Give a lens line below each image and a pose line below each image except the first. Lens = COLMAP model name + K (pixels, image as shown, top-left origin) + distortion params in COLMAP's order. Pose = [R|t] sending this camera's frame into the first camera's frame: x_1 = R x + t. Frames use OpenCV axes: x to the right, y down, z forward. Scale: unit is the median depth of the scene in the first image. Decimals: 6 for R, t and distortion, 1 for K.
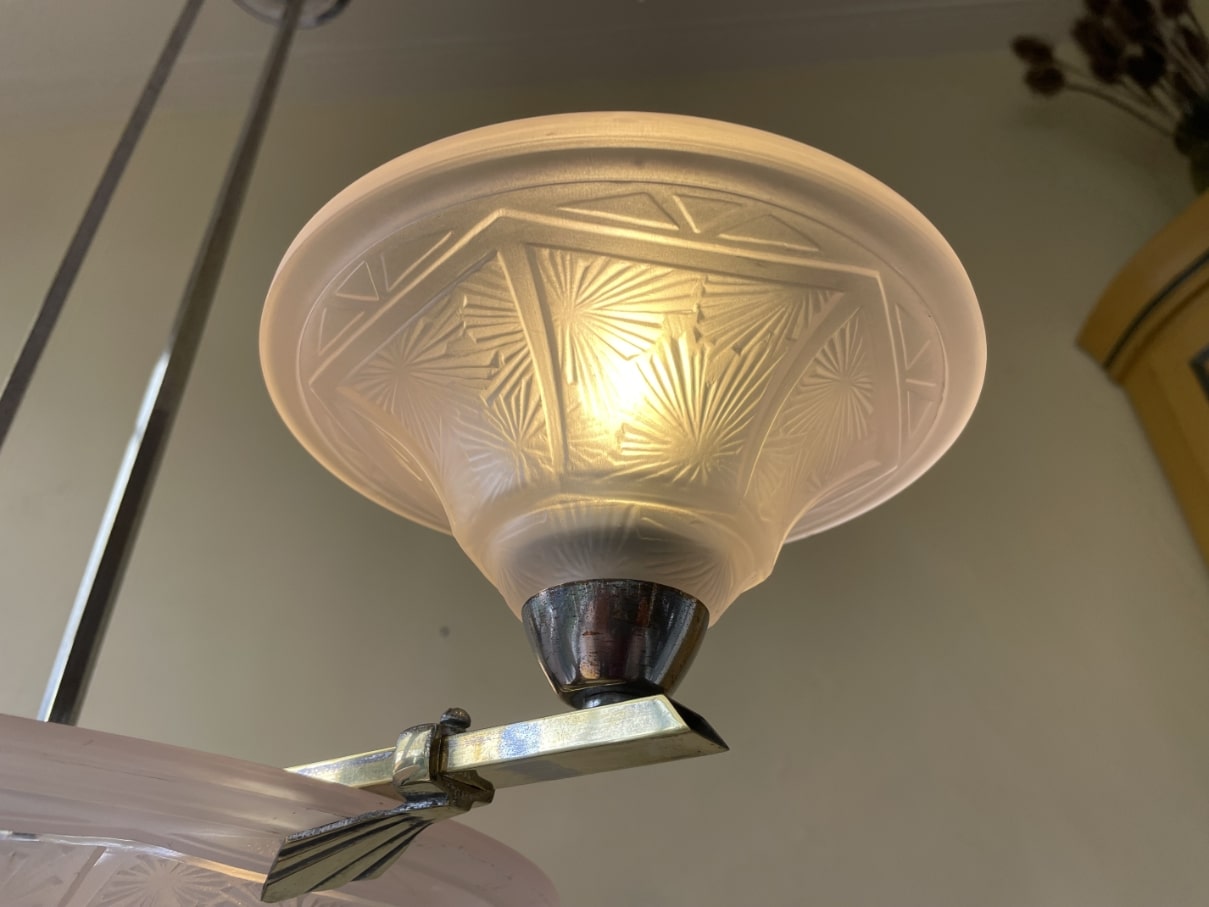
lens RADIAL K [[922.6, 0, 609.1], [0, 922.6, 442.1], [0, 0, 1]] dist [0.085104, -0.124191]
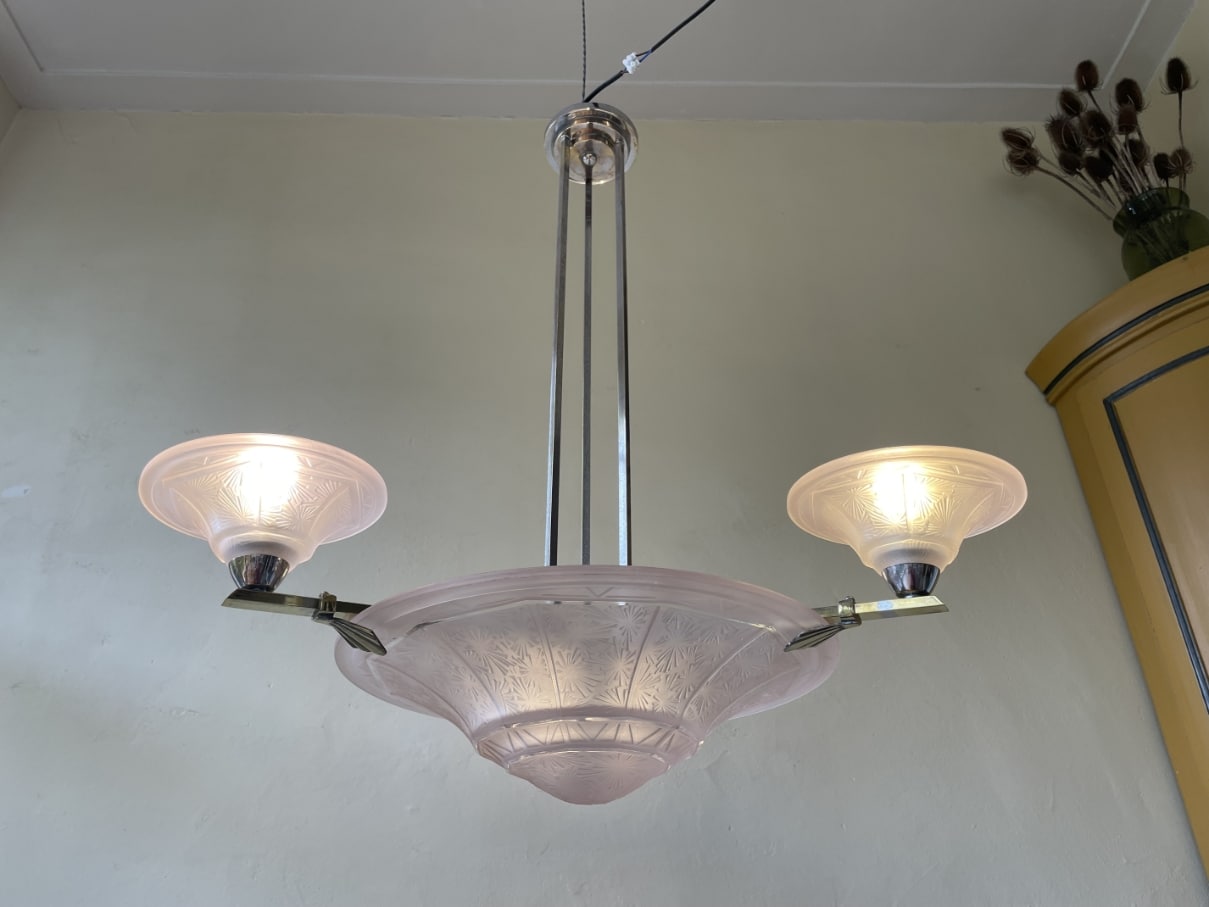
lens RADIAL K [[901.2, 0, 604.5], [0, 901.2, 453.5], [0, 0, 1]] dist [0.079176, -0.113435]
pose [[0.996185, 0.064751, 0.058499, -1.378974], [-0.069763, 0.993662, 0.088140, -0.474763], [-0.052421, -0.091885, 0.994389, -2.284660]]
